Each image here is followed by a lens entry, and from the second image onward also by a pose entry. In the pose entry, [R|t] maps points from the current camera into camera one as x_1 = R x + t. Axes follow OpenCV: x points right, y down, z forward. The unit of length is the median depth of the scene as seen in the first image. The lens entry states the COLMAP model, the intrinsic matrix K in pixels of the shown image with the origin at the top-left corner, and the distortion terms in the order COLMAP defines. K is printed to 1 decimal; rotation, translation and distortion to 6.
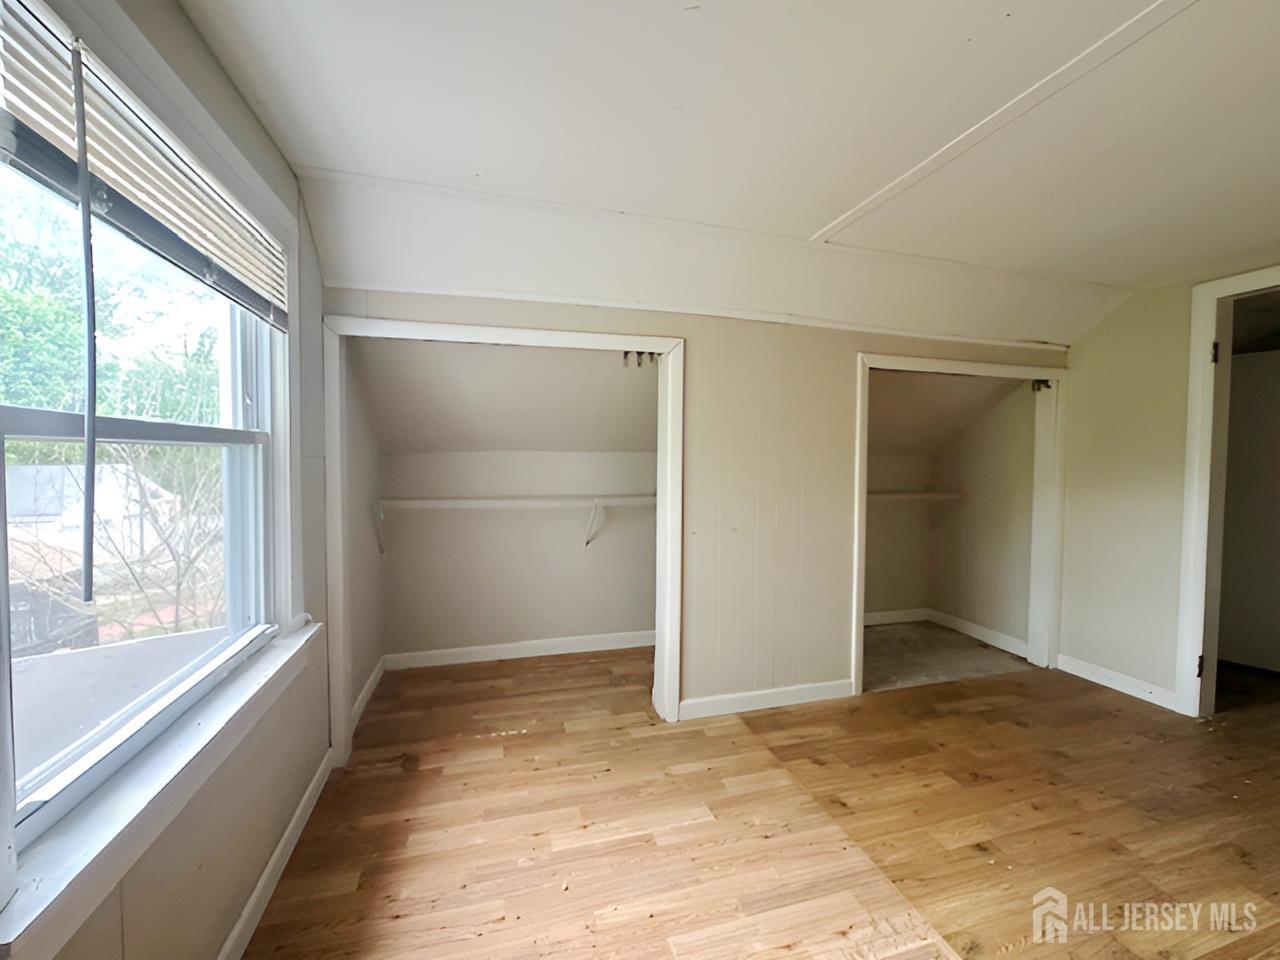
lens RADIAL K [[512.0, 0, 639.1], [0, 512.0, 475.7], [0, 0, 1]] dist [0.000217, -0.000119]
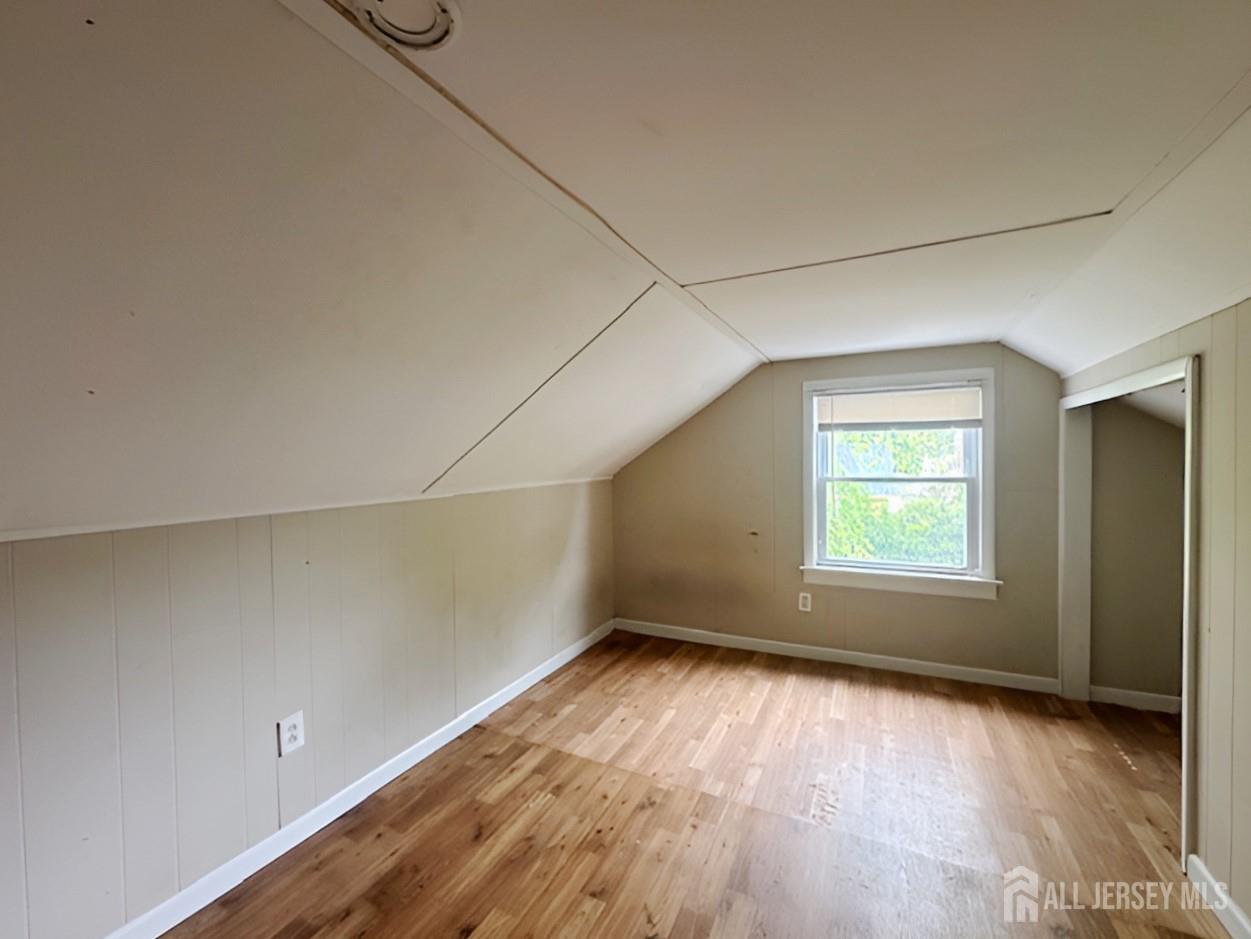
lens RADIAL K [[513.2, 0, 622.7], [0, 513.2, 471.1], [0, 0, 1]] dist [0.001887, 0.000126]
pose [[-0.675235, 0.025402, -0.737165, 1.328649], [-0.021474, 0.998306, 0.054070, -0.140074], [0.737290, 0.052340, -0.673546, 1.003120]]
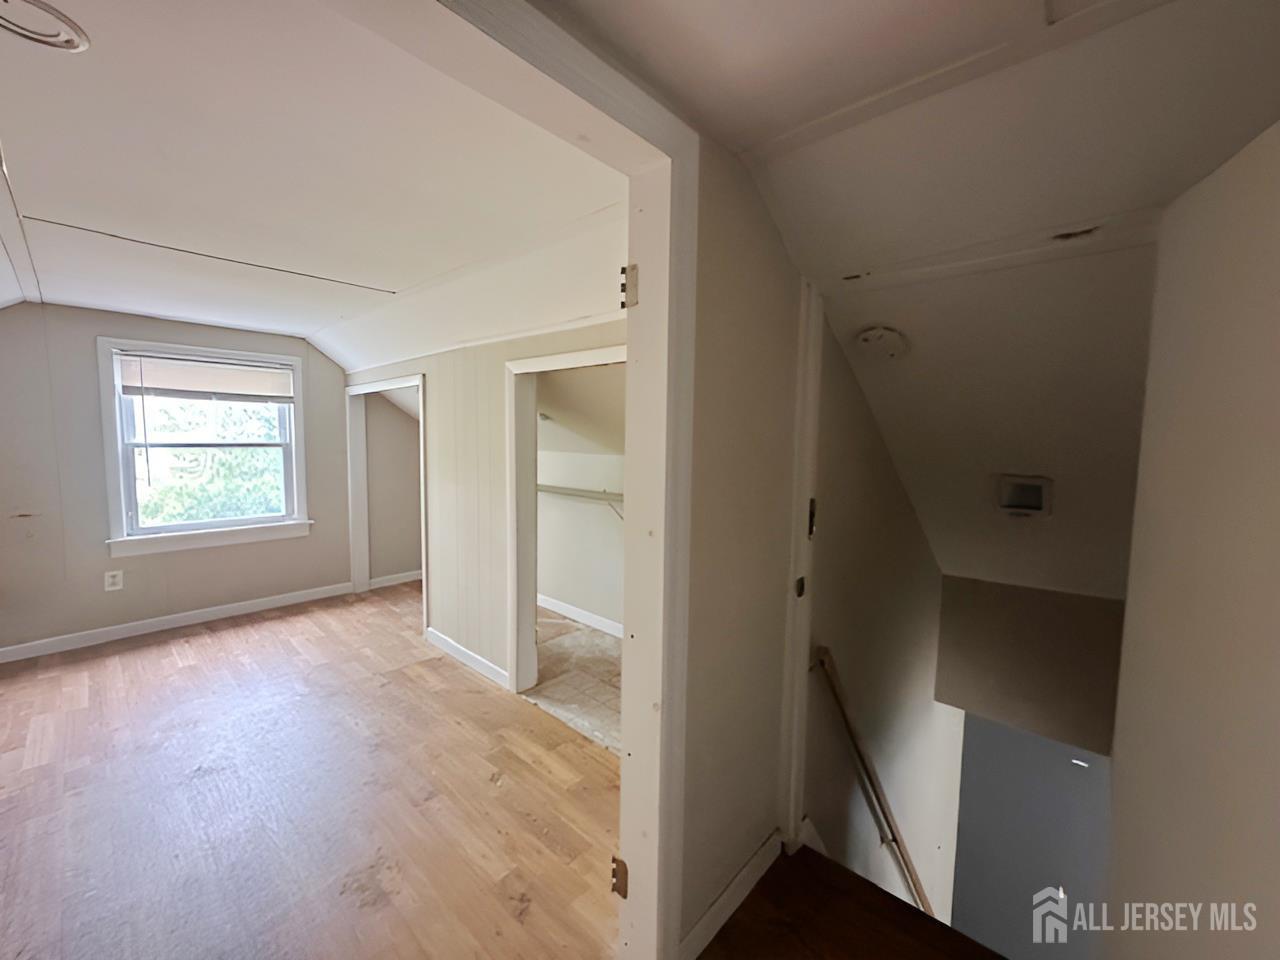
lens RADIAL K [[512.0, 0, 639.1], [0, 512.0, 475.7], [0, 0, 1]] dist [0.000217, -0.000119]
pose [[0.520440, 0.067590, -0.851219, 1.829200], [-0.046892, 0.997620, 0.050544, -0.096069], [0.852610, 0.013610, 0.522371, 0.864696]]
